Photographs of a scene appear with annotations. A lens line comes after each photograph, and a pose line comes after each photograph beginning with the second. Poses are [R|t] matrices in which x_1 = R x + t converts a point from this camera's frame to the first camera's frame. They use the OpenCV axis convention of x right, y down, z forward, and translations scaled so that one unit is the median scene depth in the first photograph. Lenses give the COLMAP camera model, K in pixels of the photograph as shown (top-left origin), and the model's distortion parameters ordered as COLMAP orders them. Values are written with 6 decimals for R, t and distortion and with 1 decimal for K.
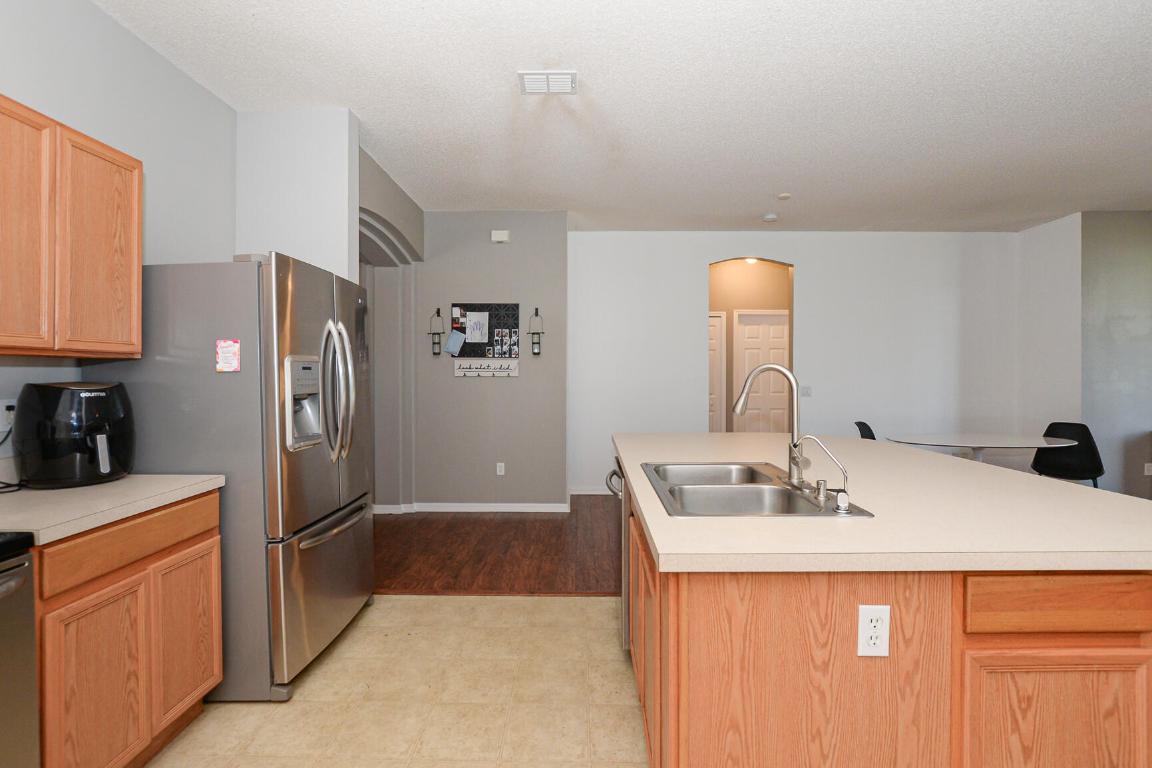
lens RADIAL K [[512.0, 0, 570.6], [0, 512.0, 376.6], [0, 0, 1]] dist [-0.014160, 0.000823]
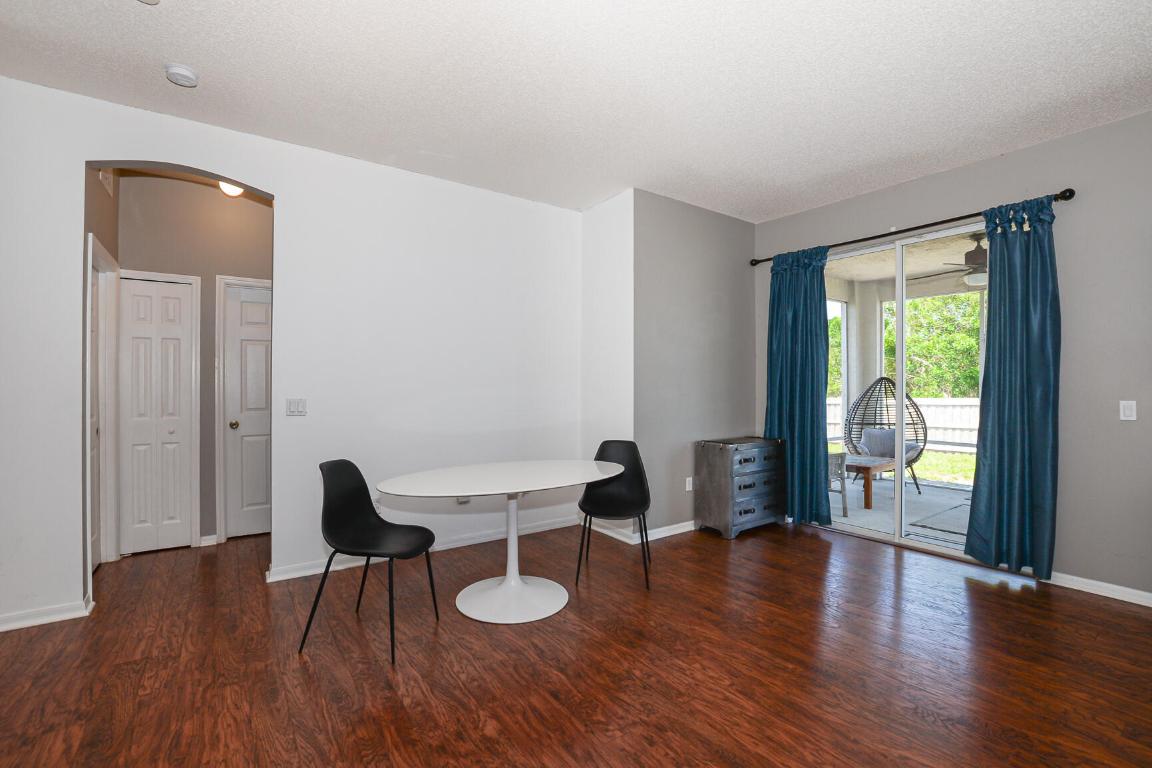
lens RADIAL K [[505.8, 0, 576.0], [0, 505.8, 384.0], [0, 0, 1]] dist [-0.026979, 0.000347]
pose [[0.805076, 0.003297, 0.593163, 0.685720], [0.001667, 0.999968, -0.007820, 0.009801], [-0.593169, 0.007285, 0.805045, 0.594446]]
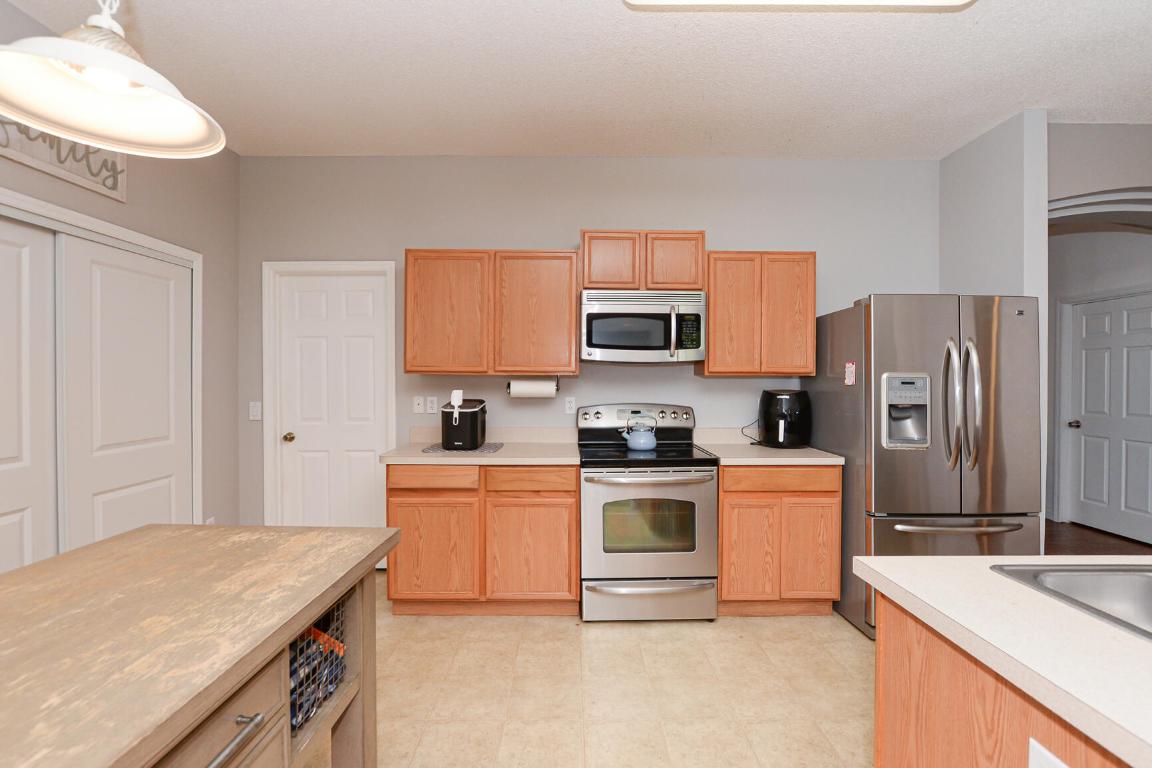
lens RADIAL K [[512.0, 0, 570.6], [0, 512.0, 376.6], [0, 0, 1]] dist [-0.014160, 0.000823]
pose [[0.020681, 0.003602, -0.999780, 0.477023], [-0.011697, 0.999926, 0.003360, -0.018729], [0.999718, 0.011625, 0.020721, 0.127829]]
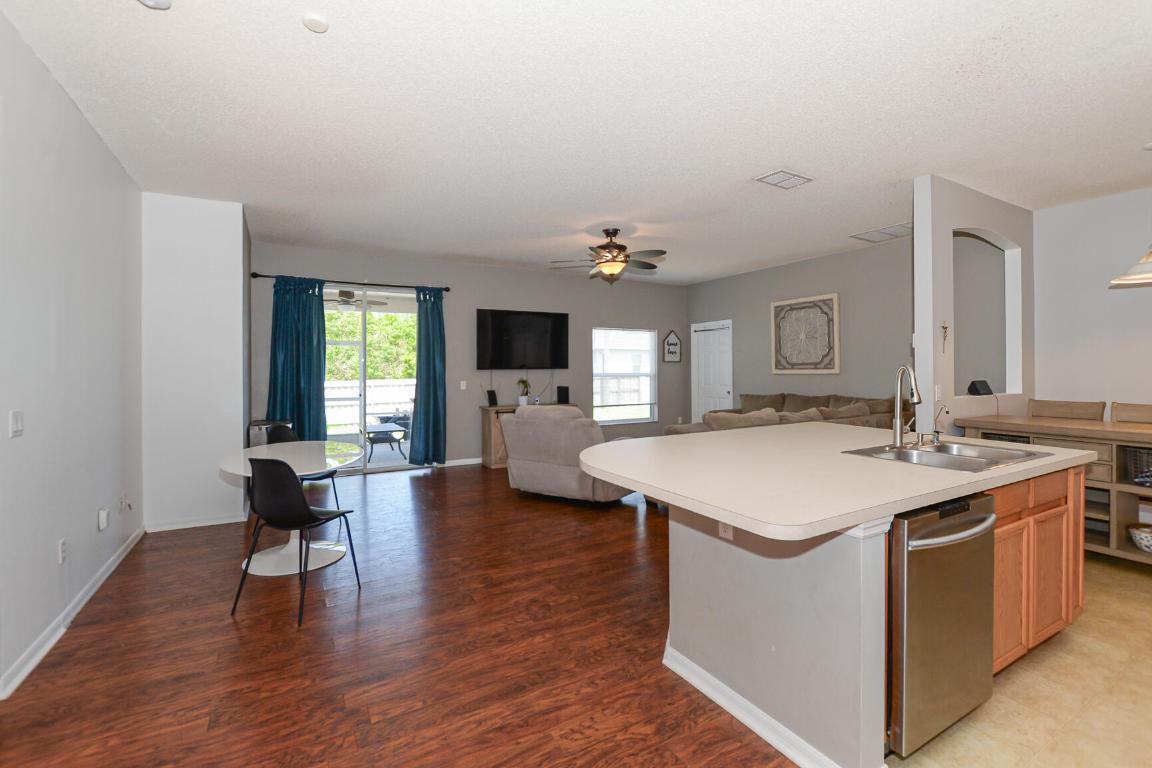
lens RADIAL K [[513.2, 0, 575.2], [0, 513.2, 362.1], [0, 0, 1]] dist [-0.011107, 0.000399]
pose [[-0.517816, 0.014795, 0.855364, -0.195208], [0.013226, 0.999869, -0.009287, -0.022075], [-0.855390, 0.006504, -0.517944, 1.505151]]
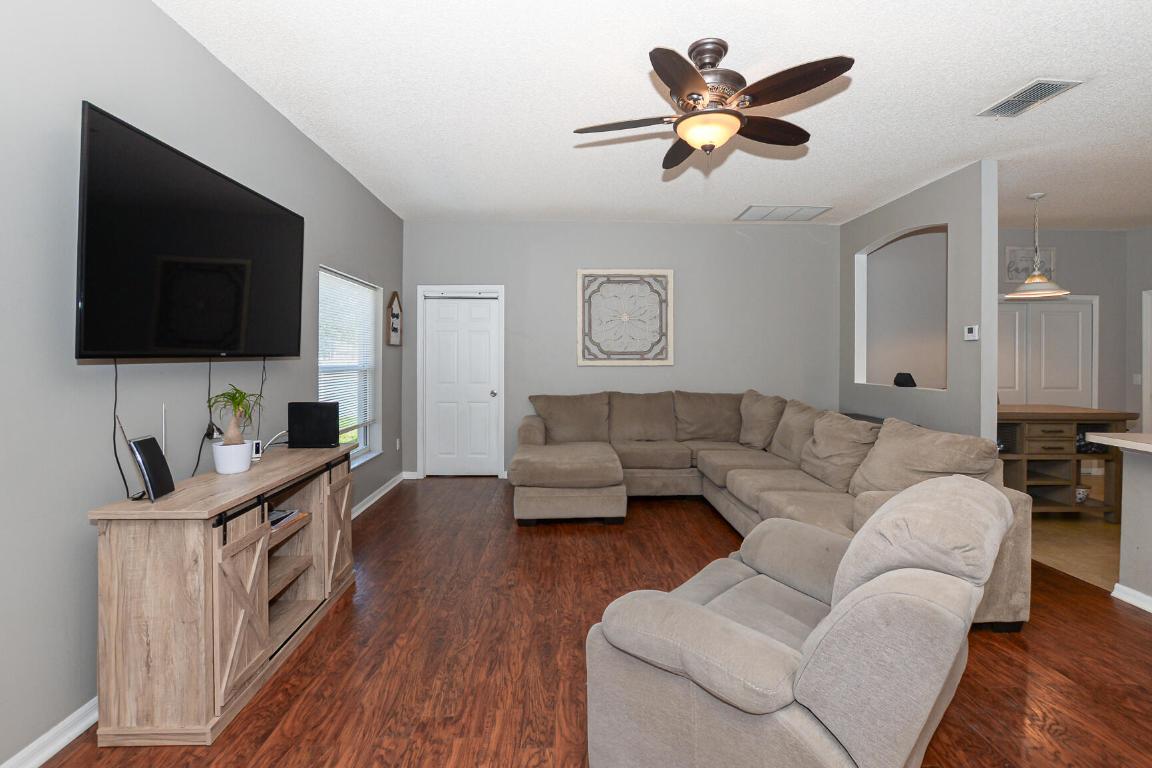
lens RADIAL K [[527.3, 0, 570.9], [0, 527.3, 353.9], [0, 0, 1]] dist [-0.001961, -0.000110]
pose [[-0.997916, -0.004924, -0.064333, 1.587376], [-0.005221, 0.999976, 0.004453, -0.026101], [0.064310, 0.004779, -0.997919, 1.281200]]
